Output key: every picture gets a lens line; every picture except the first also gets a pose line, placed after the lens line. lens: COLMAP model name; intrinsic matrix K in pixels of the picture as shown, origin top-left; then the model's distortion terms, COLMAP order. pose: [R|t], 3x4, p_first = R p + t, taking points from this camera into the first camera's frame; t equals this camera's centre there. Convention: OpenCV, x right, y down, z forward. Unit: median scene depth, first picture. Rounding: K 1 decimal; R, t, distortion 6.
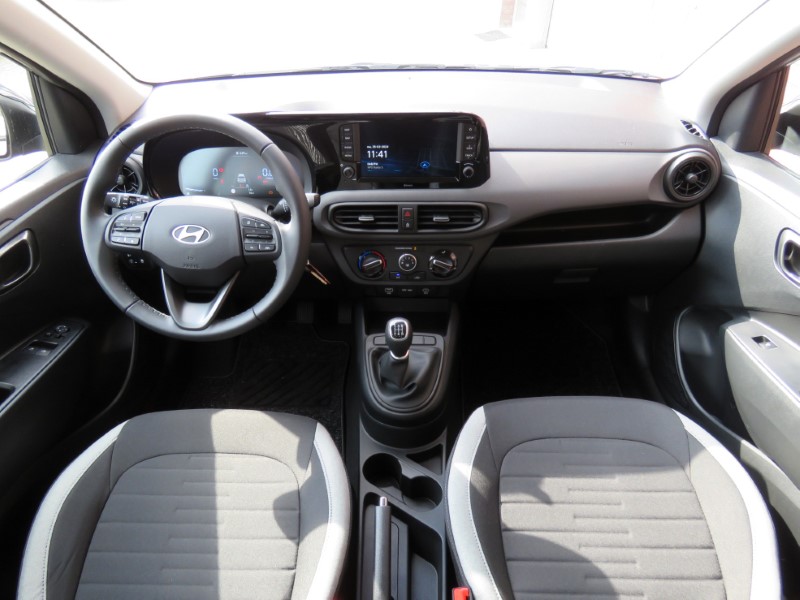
lens RADIAL K [[496.6, 0, 385.9], [0, 496.6, 299.6], [0, 0, 1]] dist [-0.004513, -0.000308]
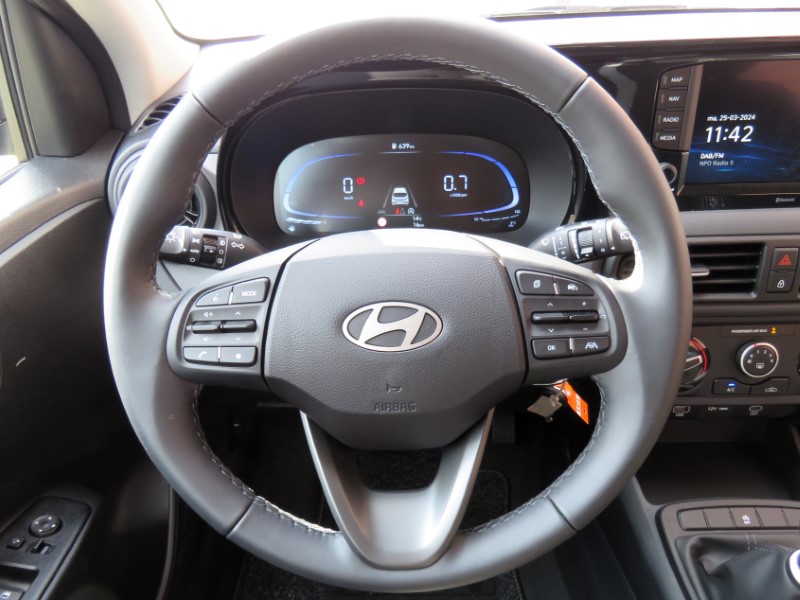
lens RADIAL K [[596.8, 0, 402.1], [0, 596.8, 325.0], [0, 0, 1]] dist [-0.000068, -0.000473]
pose [[0.999764, -0.019162, -0.010271, -0.317139], [0.018574, 0.998337, -0.054580, -0.089468], [0.011300, 0.054377, 0.998457, 0.446703]]
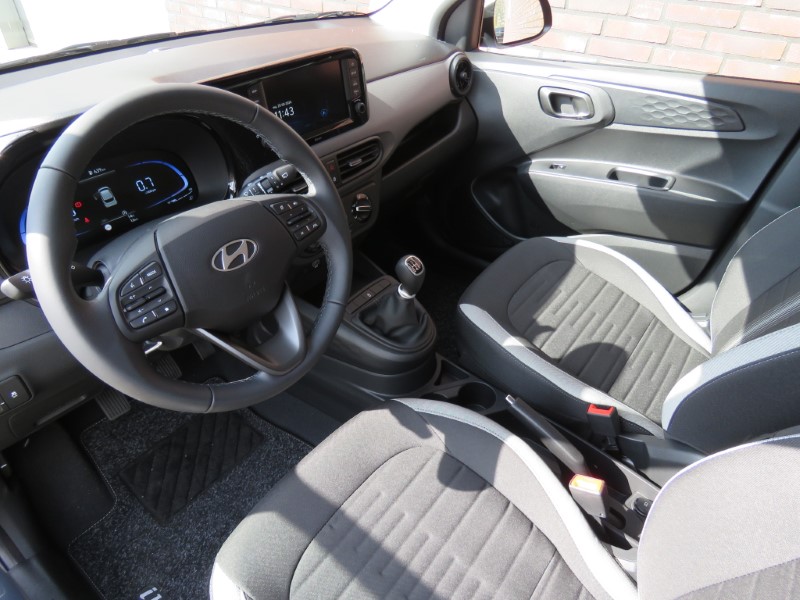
lens RADIAL K [[496.6, 0, 385.9], [0, 496.6, 299.6], [0, 0, 1]] dist [-0.004513, -0.000308]
pose [[0.605765, -0.476009, 0.637545, -0.624991], [0.467008, 0.861463, 0.199464, -0.097998], [-0.644168, 0.176910, 0.744144, 0.281967]]
